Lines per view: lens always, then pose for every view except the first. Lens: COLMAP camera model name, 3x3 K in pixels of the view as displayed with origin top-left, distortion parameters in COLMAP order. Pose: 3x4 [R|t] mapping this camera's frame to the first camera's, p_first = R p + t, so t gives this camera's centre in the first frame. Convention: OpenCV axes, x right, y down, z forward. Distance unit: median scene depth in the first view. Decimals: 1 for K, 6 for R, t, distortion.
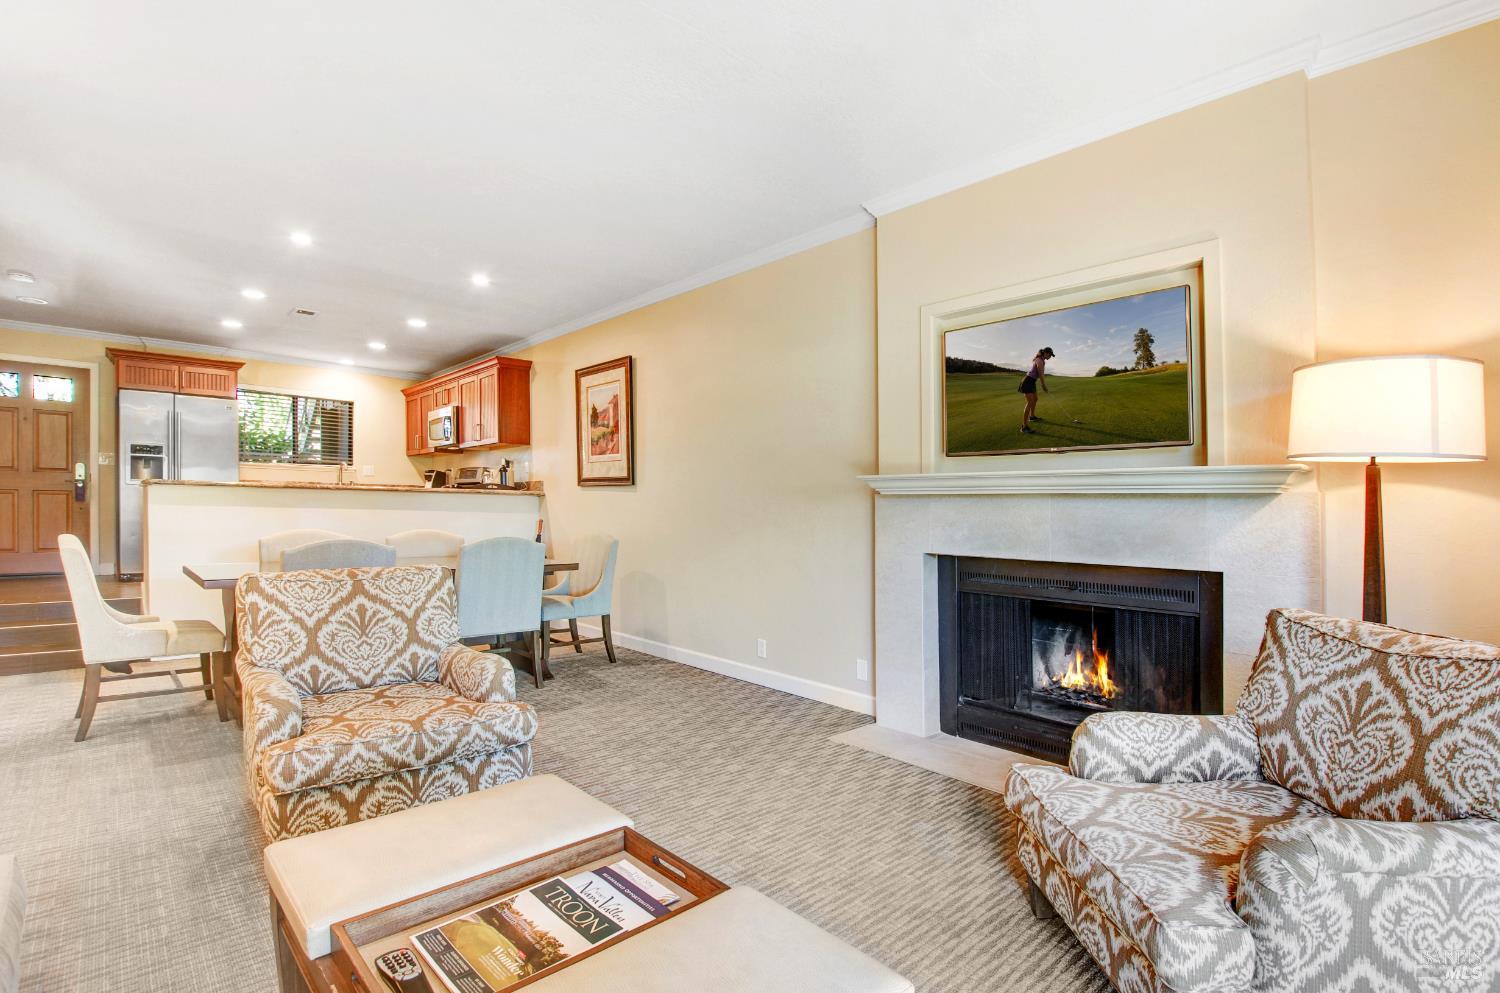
lens RADIAL K [[721.8, 0, 750.0], [0, 721.8, 496.5], [0, 0, 1]] dist [-0.002923, -0.000529]
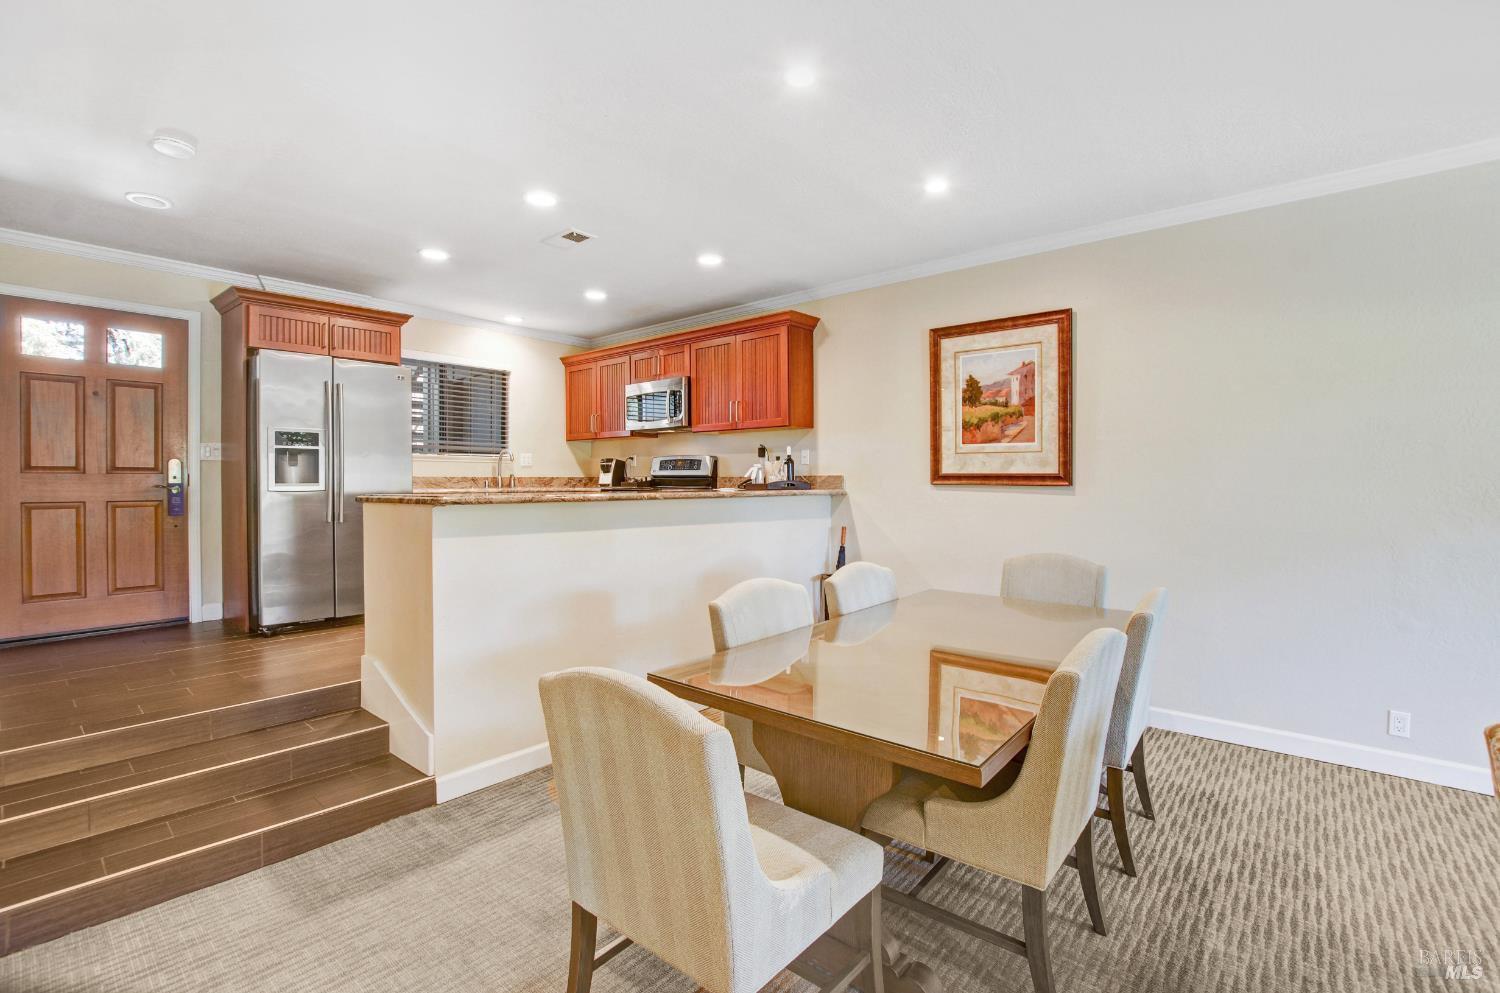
lens RADIAL K [[680.2, 0, 754.4], [0, 680.2, 470.7], [0, 0, 1]] dist [-0.001783, -0.000267]
pose [[0.991466, -0.013124, 0.129705, -0.903003], [0.012279, 0.999898, 0.007311, -0.063137], [-0.129788, -0.005656, 0.991526, 0.566248]]
